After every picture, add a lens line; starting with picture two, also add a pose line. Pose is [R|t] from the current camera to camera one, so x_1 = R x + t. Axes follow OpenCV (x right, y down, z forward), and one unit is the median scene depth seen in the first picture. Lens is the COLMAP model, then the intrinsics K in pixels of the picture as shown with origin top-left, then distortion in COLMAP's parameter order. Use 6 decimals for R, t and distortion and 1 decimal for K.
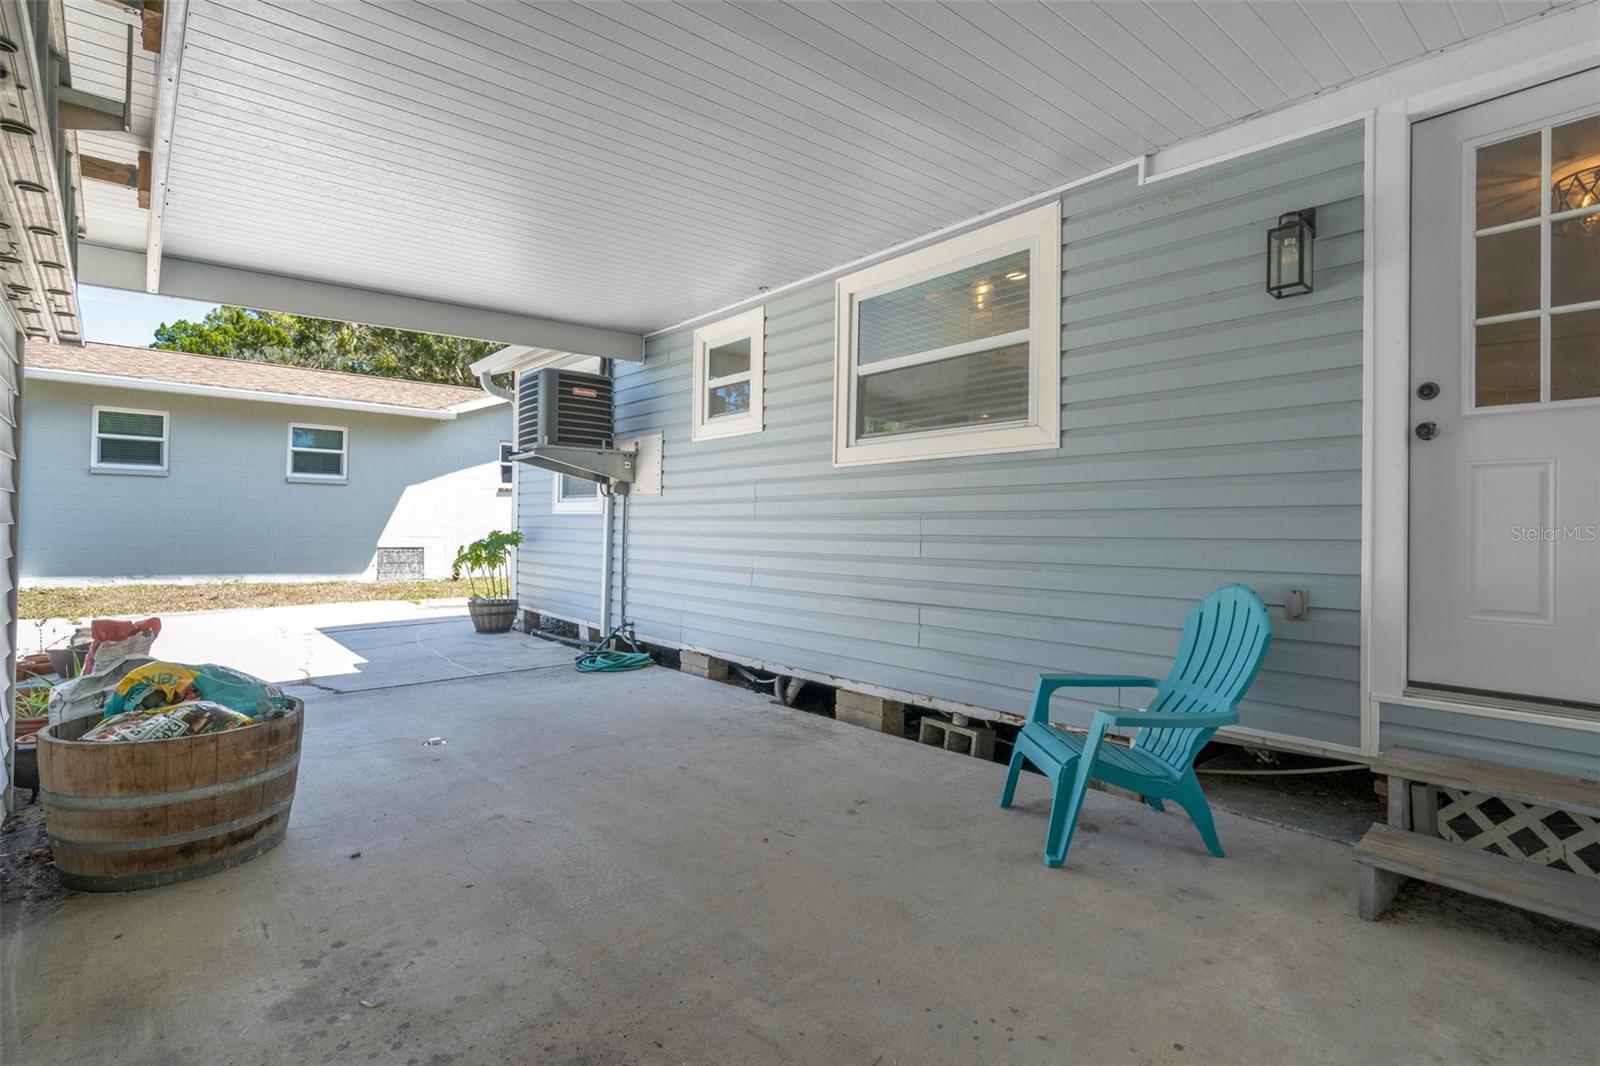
lens RADIAL K [[801.2, 0, 800.0], [0, 801.2, 533.0], [0, 0, 1]] dist [0.000669, -0.000446]
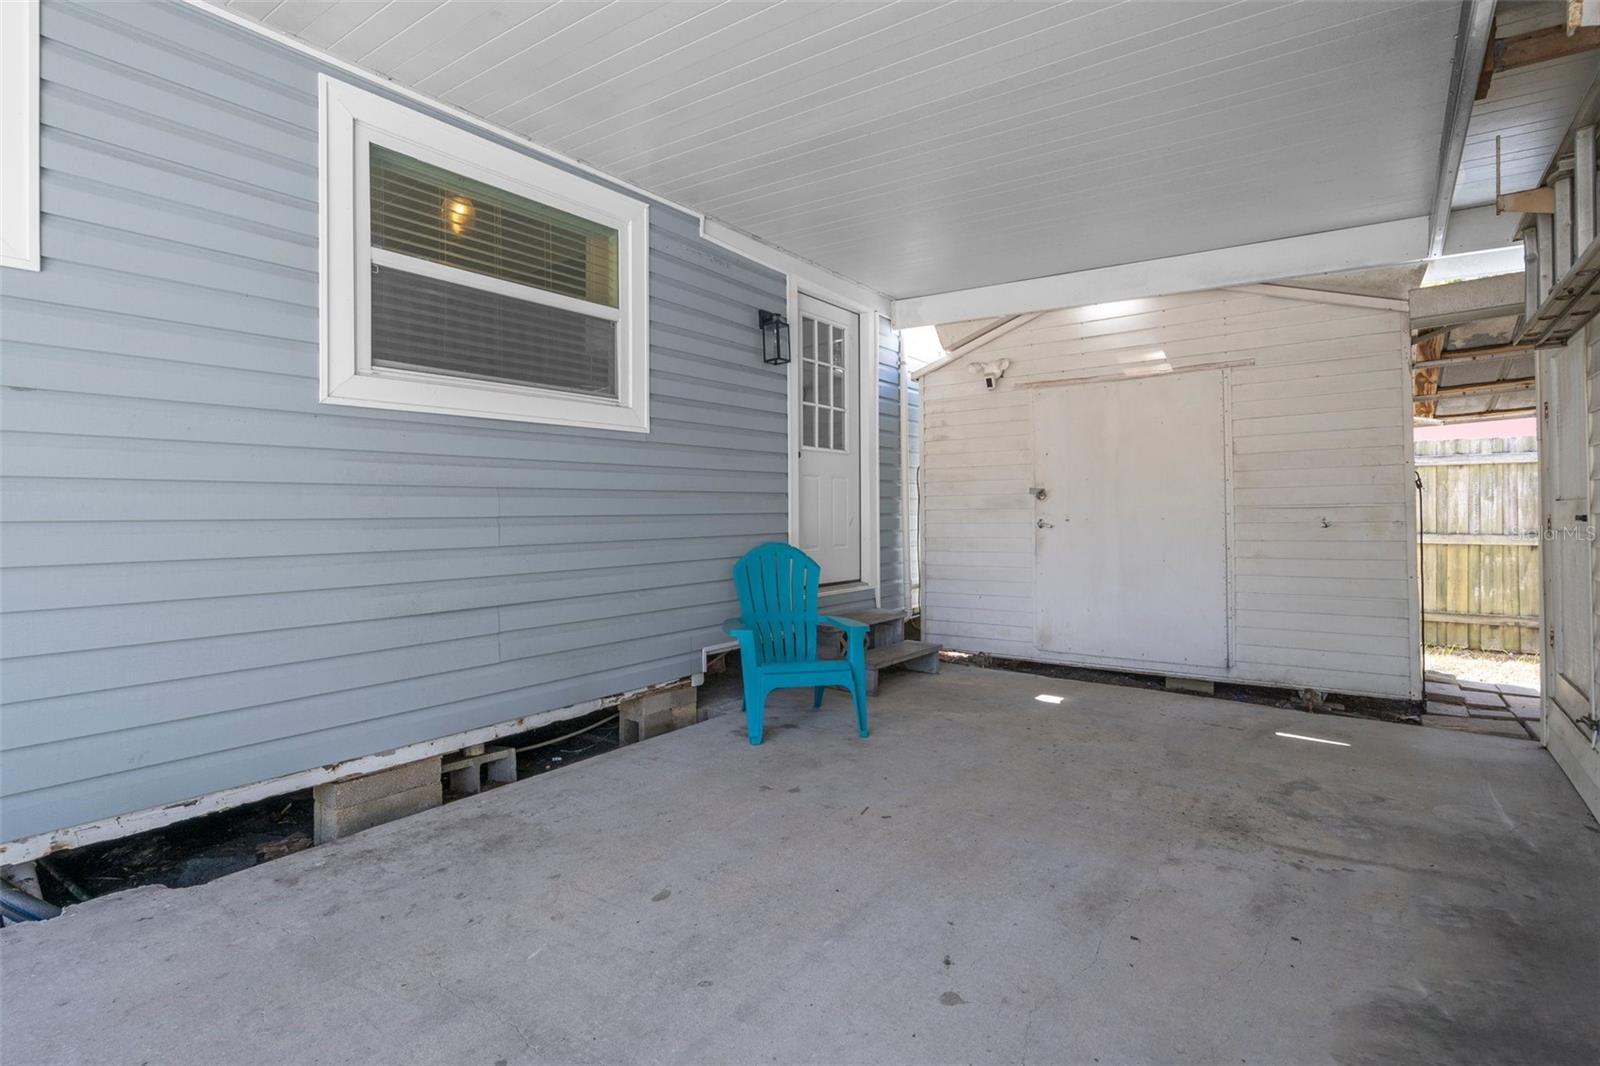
lens RADIAL K [[794.8, 0, 811.7], [0, 794.8, 511.5], [0, 0, 1]] dist [0.014656, 0.000098]
pose [[-0.244255, -0.015392, 0.969589, -0.750435], [0.001212, 0.999868, 0.016177, -0.016034], [-0.969710, 0.005126, -0.244204, 1.006948]]
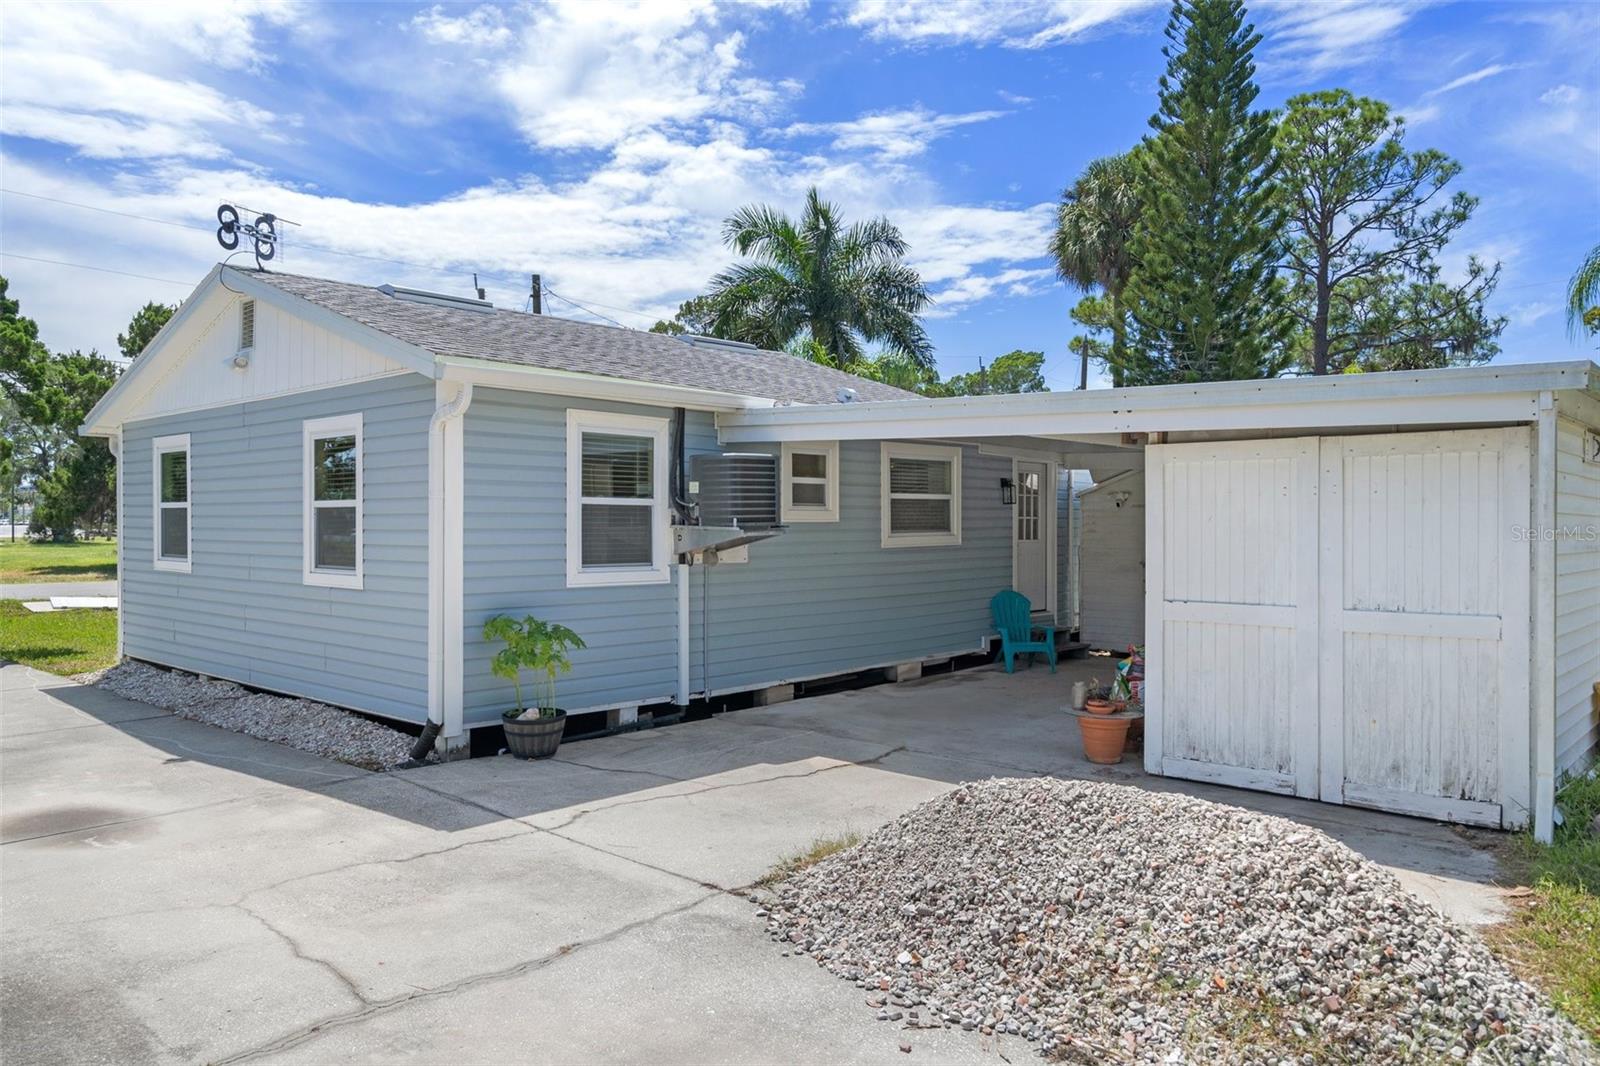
lens RADIAL K [[1124.7, 0, 800.0], [0, 1124.7, 533.0], [0, 0, 1]] dist [-0.002098, -0.000246]
pose [[-0.132573, -0.027037, 0.990804, -3.055637], [-0.002635, 0.999634, 0.026925, -0.230164], [-0.991170, 0.000959, -0.132596, 1.912144]]
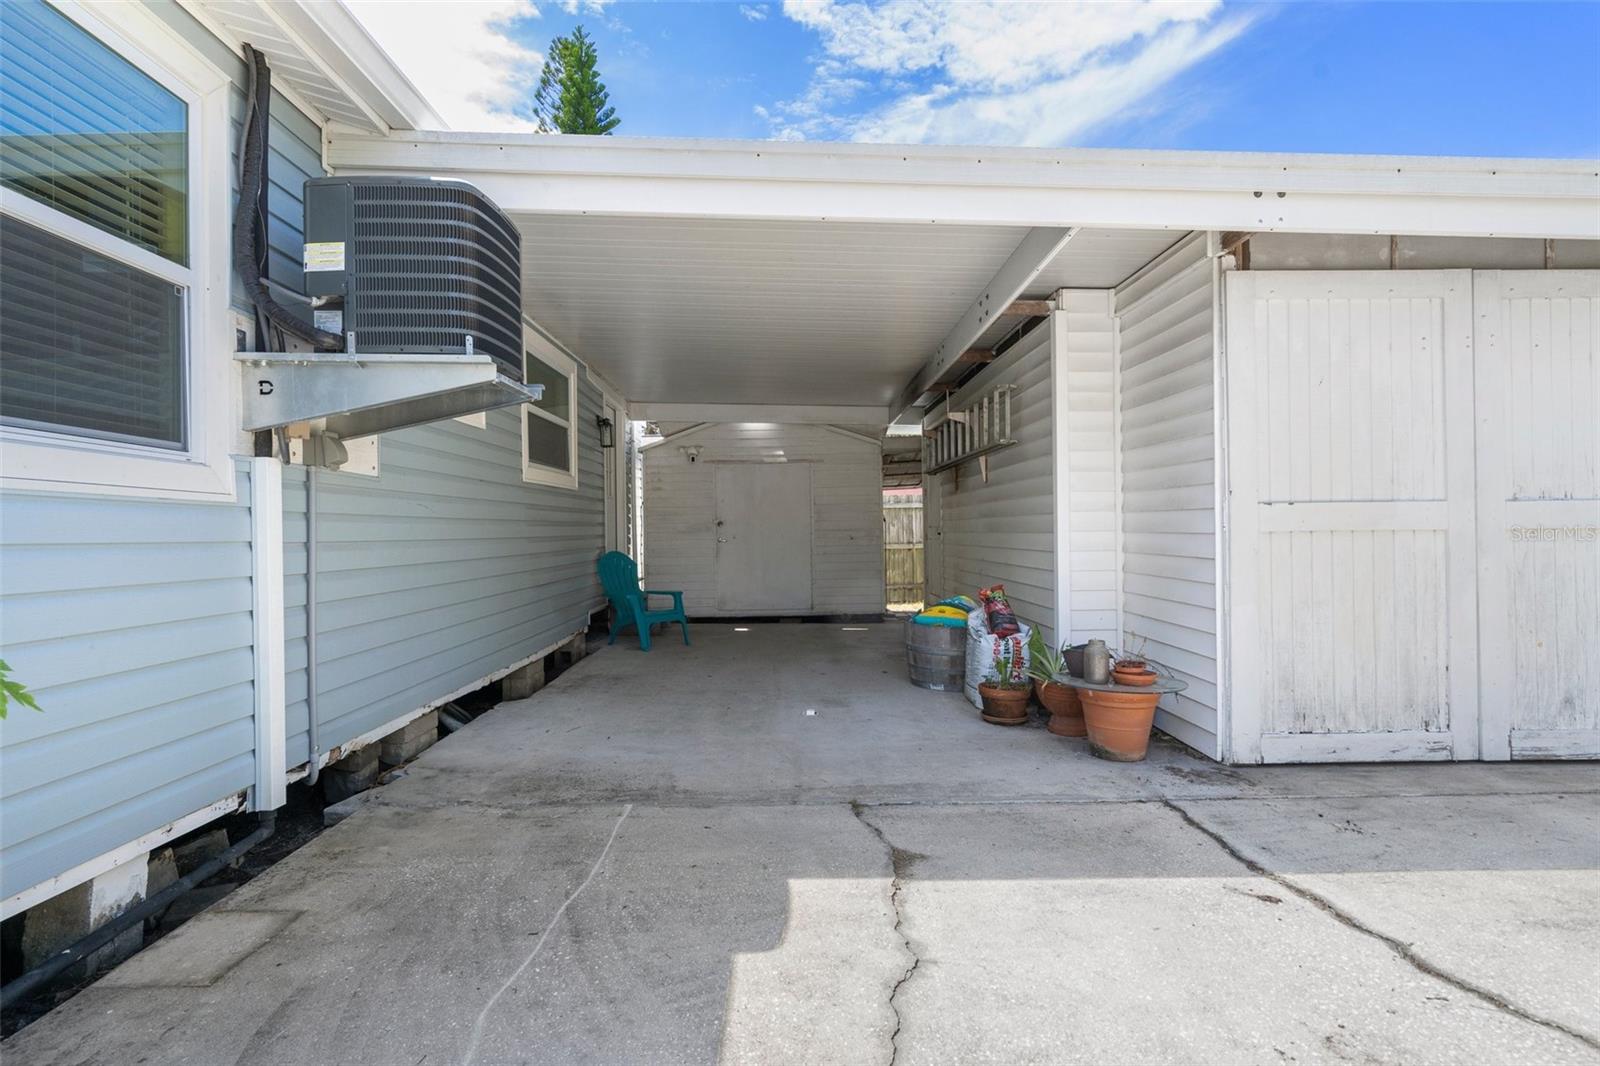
lens RADIAL K [[801.2, 0, 800.0], [0, 801.2, 533.0], [0, 0, 1]] dist [0.000669, -0.000446]
pose [[-0.775736, -0.010559, 0.630969, -1.295836], [-0.002225, 0.999900, 0.013998, -0.028884], [-0.631054, 0.009455, -0.775681, 2.100244]]
